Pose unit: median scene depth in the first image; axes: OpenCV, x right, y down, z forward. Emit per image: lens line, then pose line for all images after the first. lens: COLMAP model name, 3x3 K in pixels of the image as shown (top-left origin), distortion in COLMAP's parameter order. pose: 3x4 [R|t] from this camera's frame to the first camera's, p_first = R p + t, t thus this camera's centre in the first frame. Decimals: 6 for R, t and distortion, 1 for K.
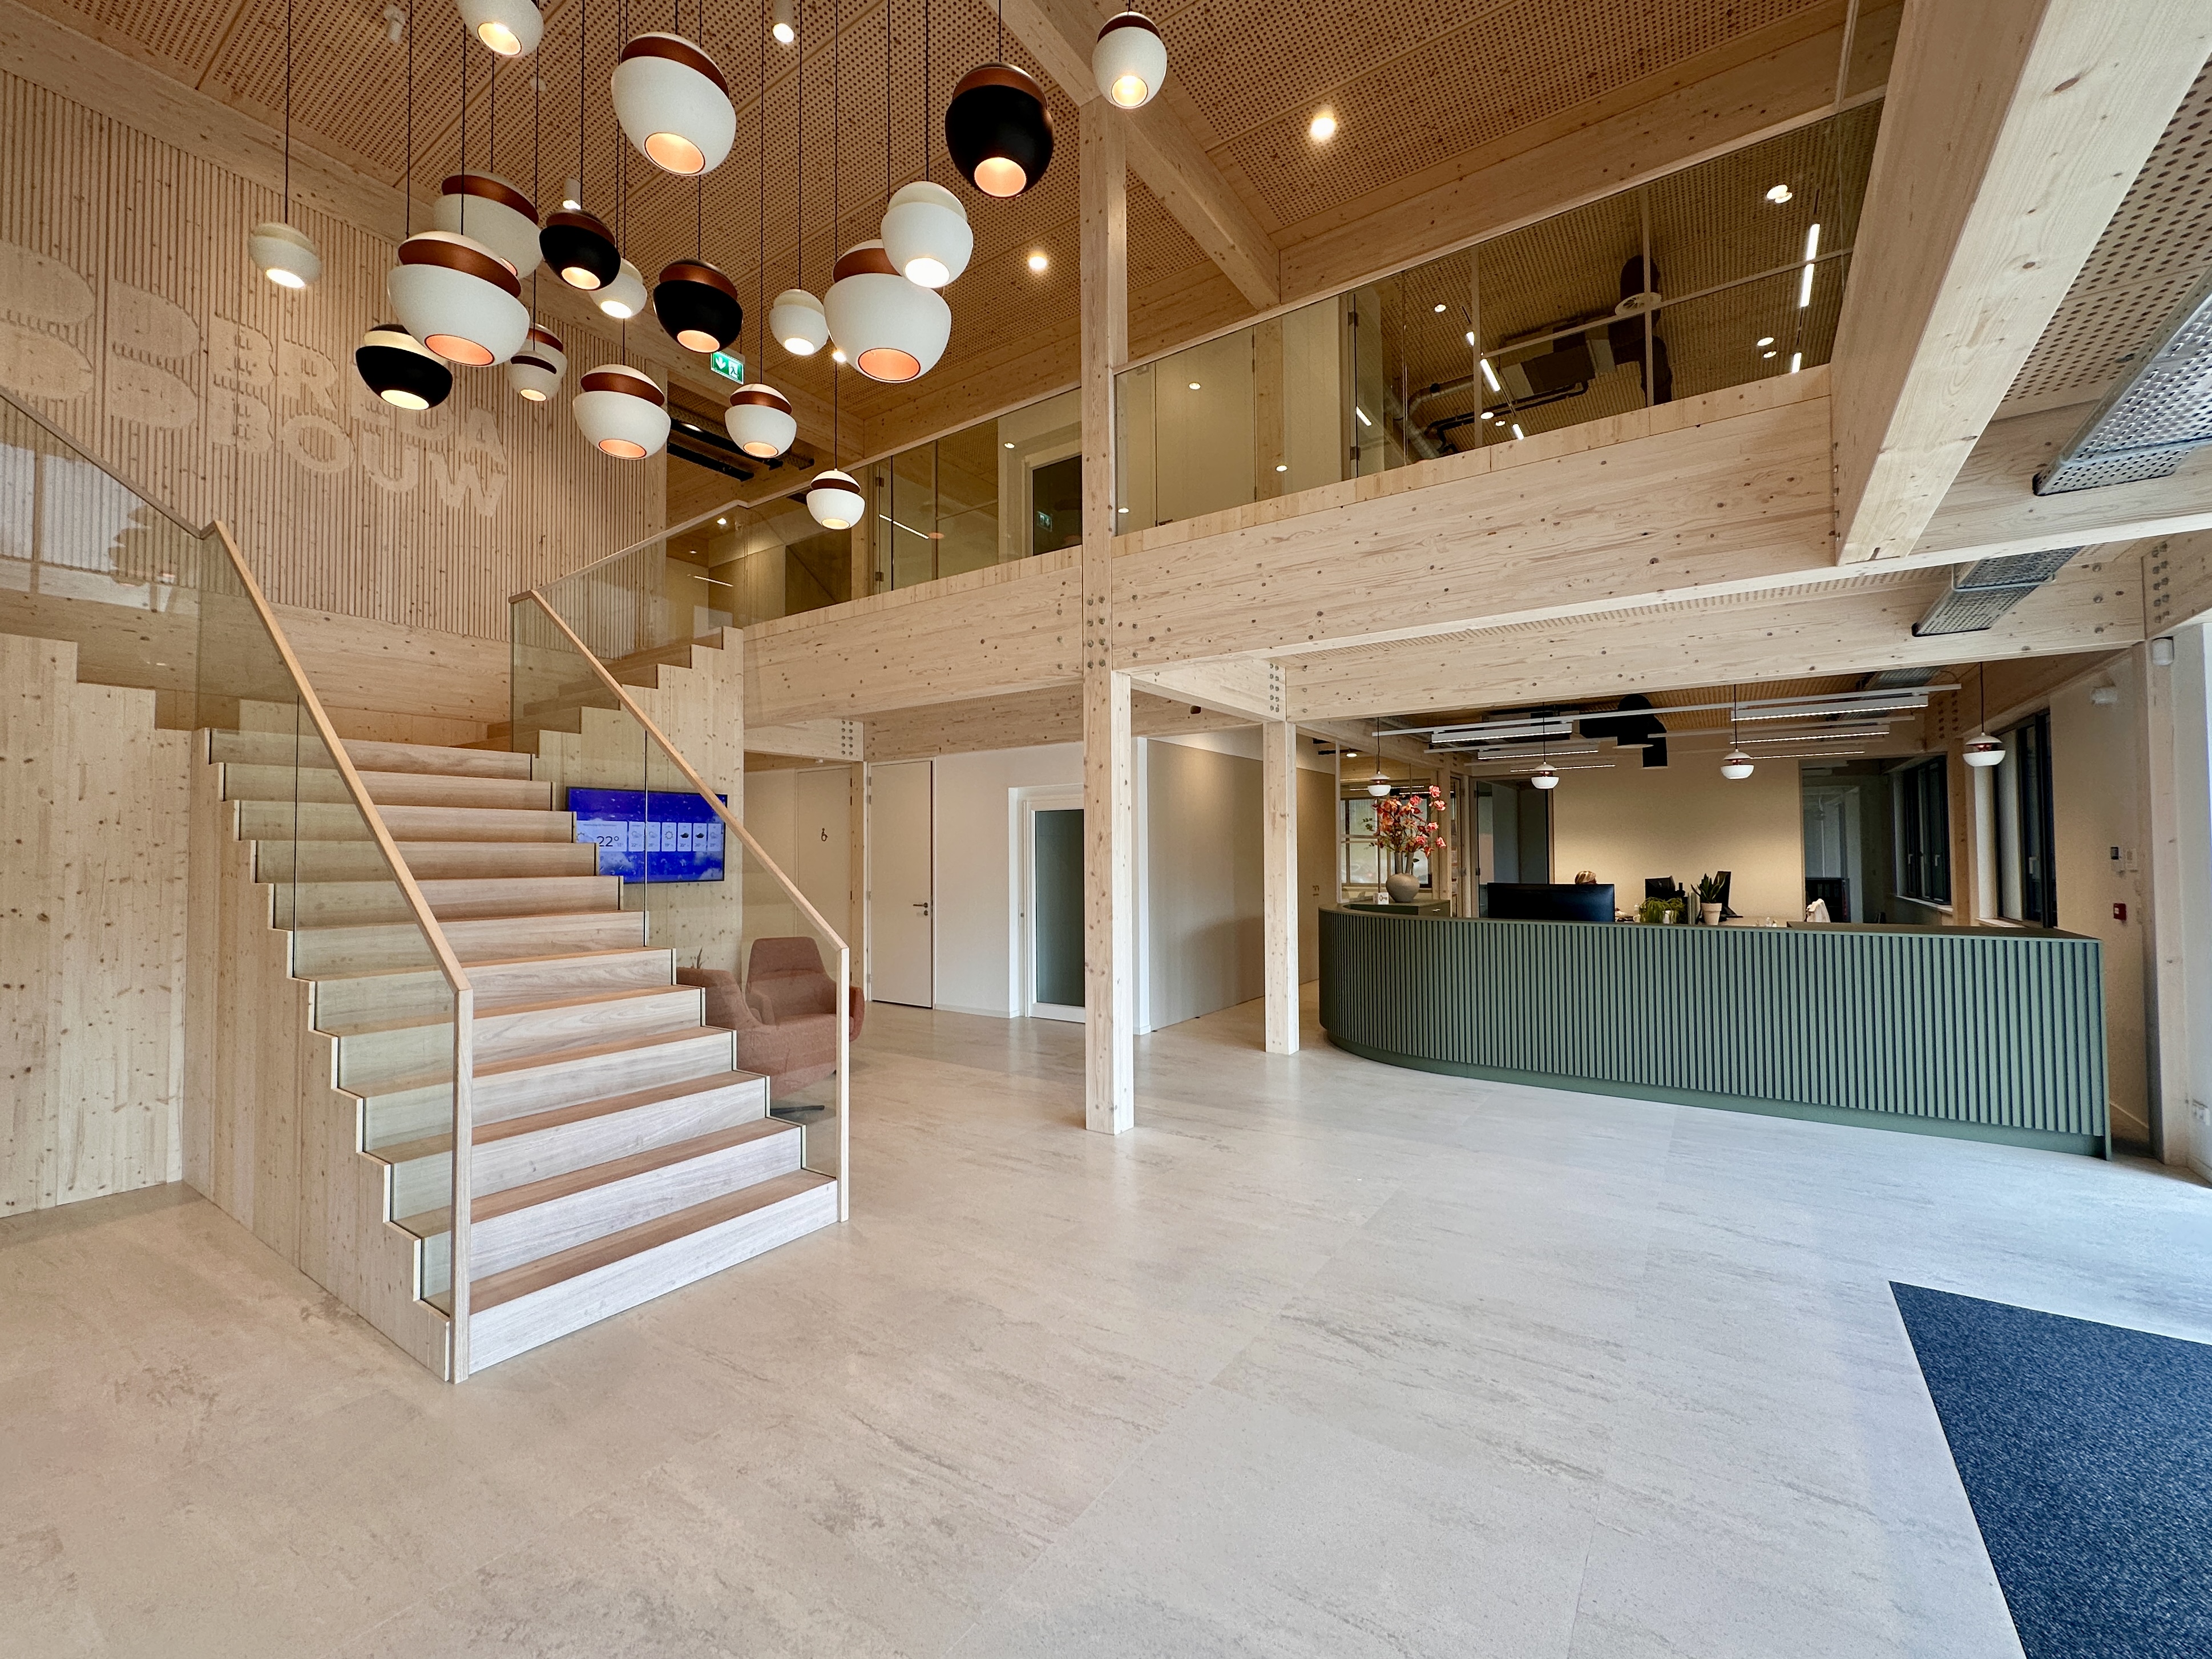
lens RADIAL K [[872.5, 0, 1106.0], [0, 872.5, 829.5], [0, 0, 1]] dist [-0.000887, -0.000399]
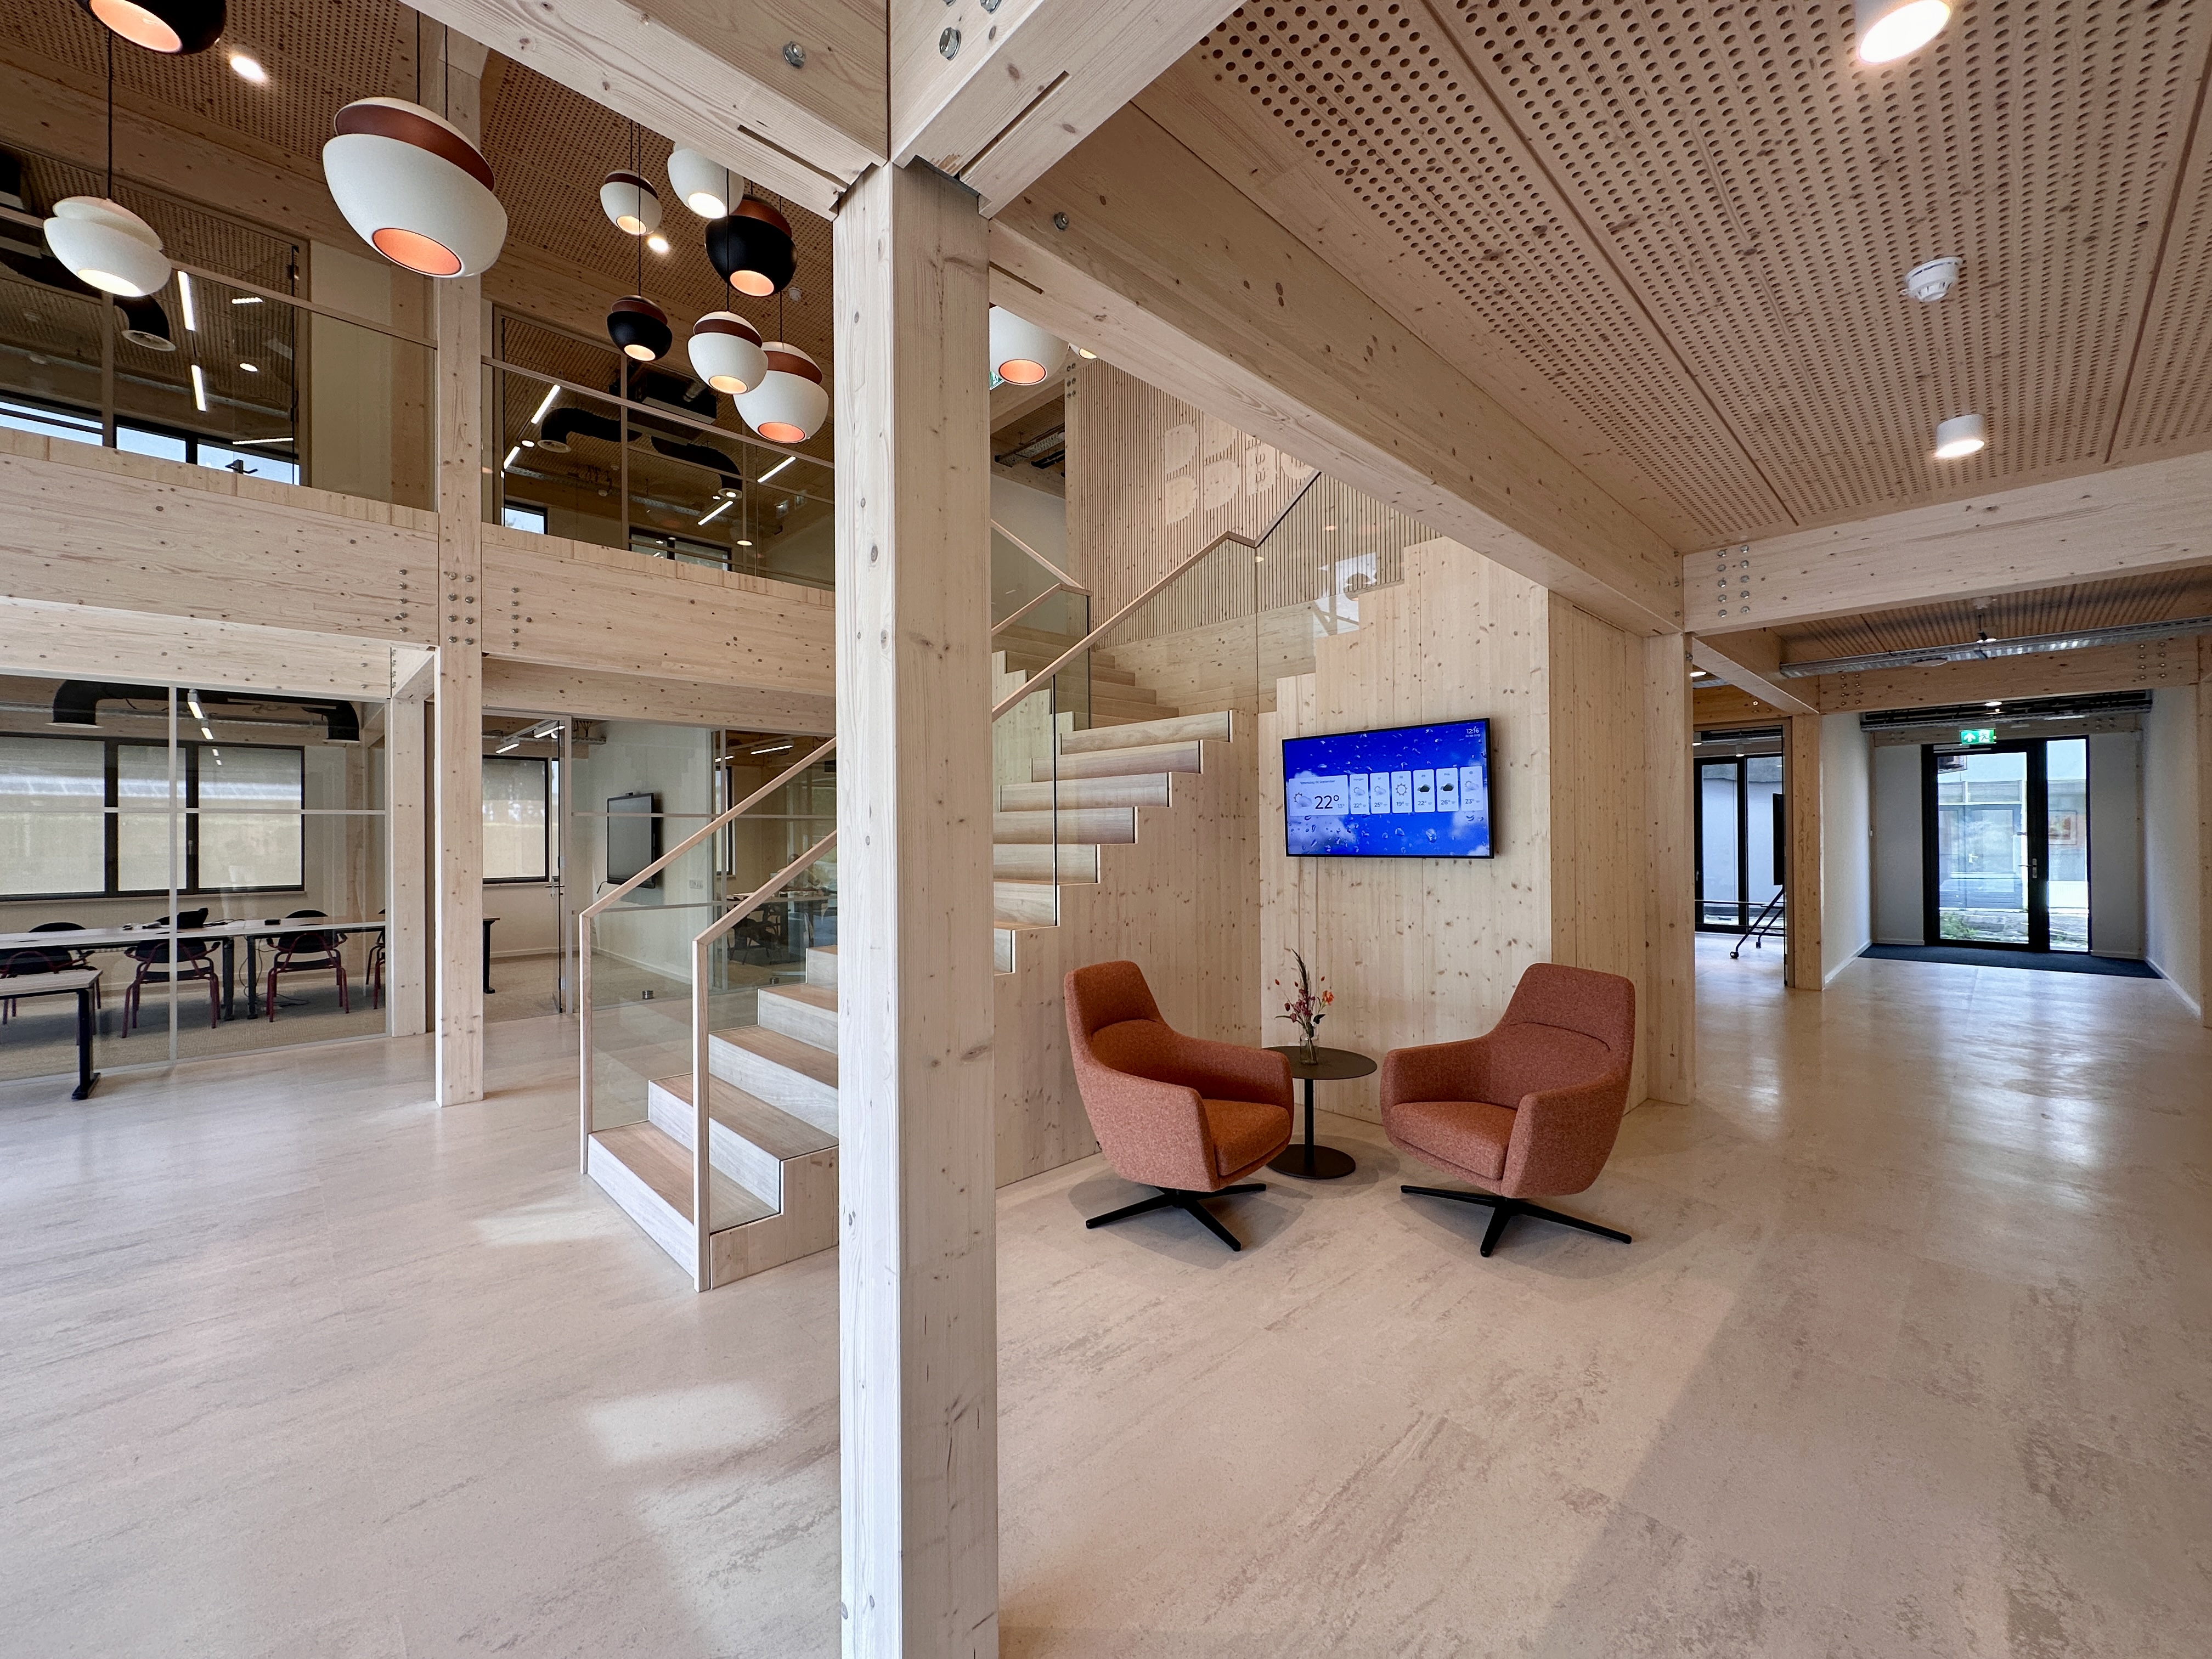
lens RADIAL K [[872.5, 0, 1106.0], [0, 872.5, 829.5], [0, 0, 1]] dist [-0.000887, -0.000399]
pose [[-0.193020, 0.001164, -0.981194, 0.252020], [0.037870, 0.999263, -0.006264, 0.036250], [0.980464, -0.038367, -0.192922, 0.977380]]
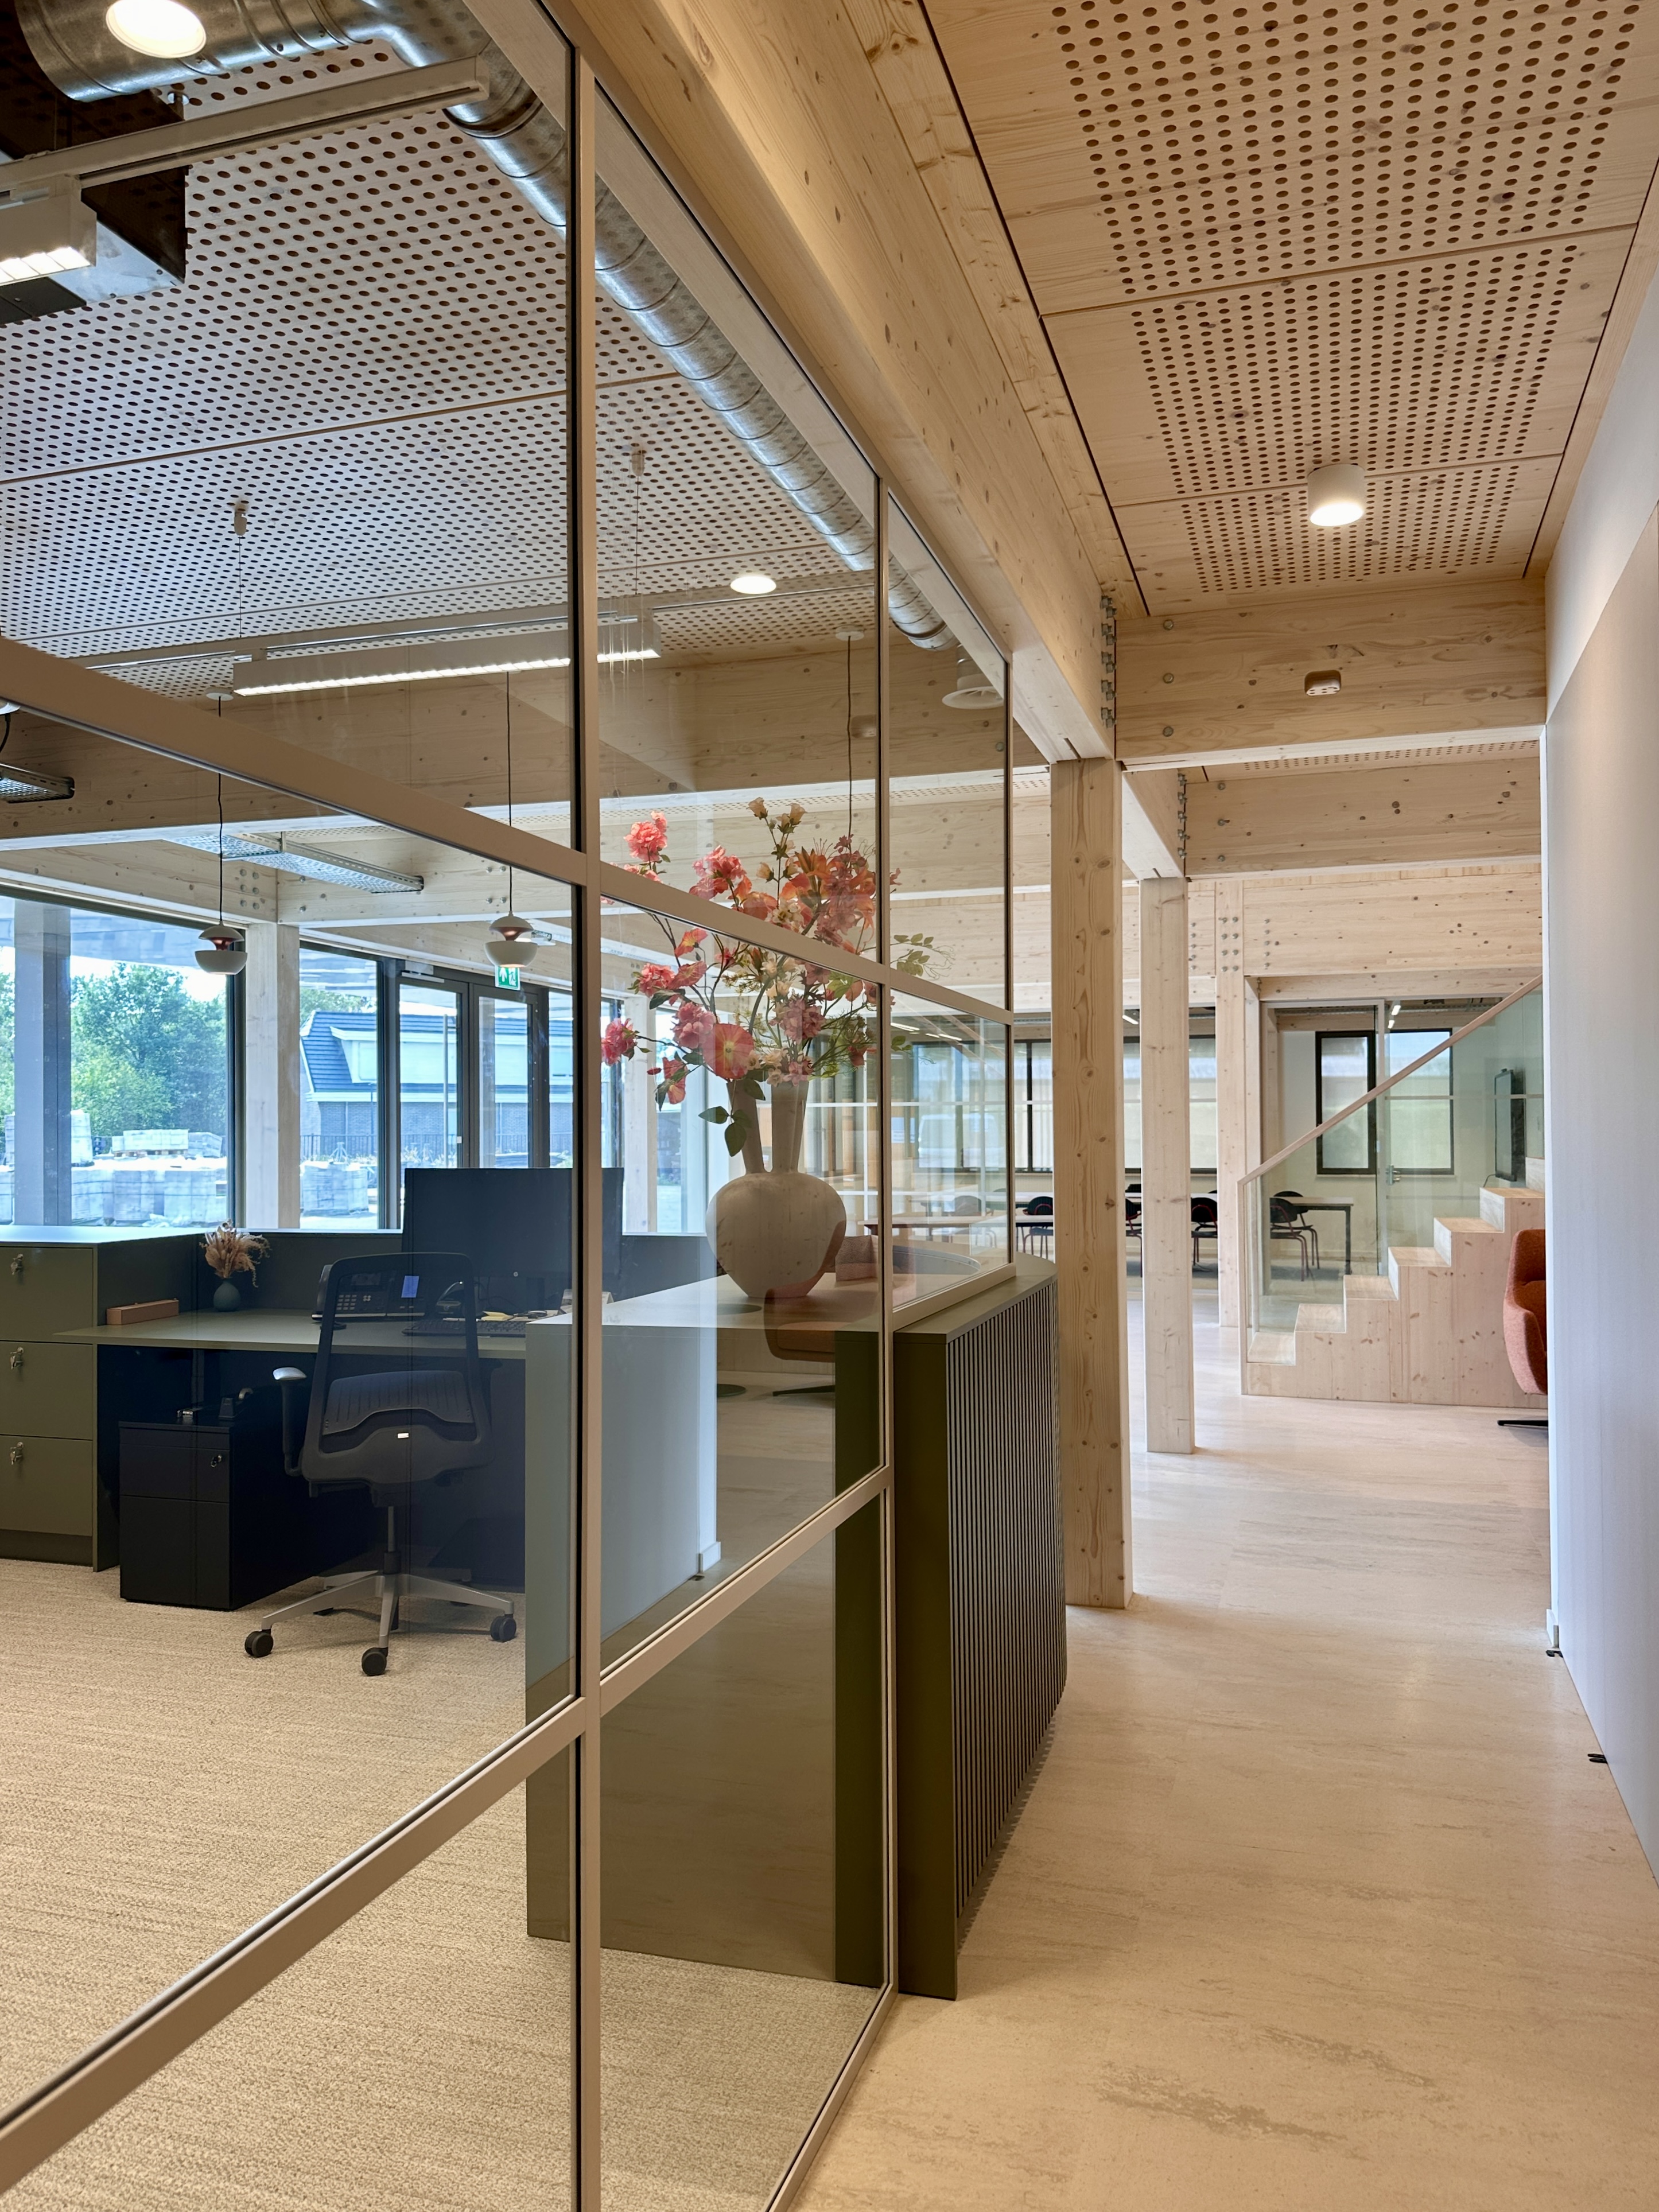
lens RADIAL K [[1615.8, 0, 829.5], [0, 1615.8, 1106.0], [0, 0, 1]] dist [0.000990, 0.000192]
pose [[-0.953727, 0.004182, -0.300646, 0.627716], [0.017904, 0.998919, -0.042899, 0.073545], [0.300142, -0.046296, -0.952771, 1.970381]]
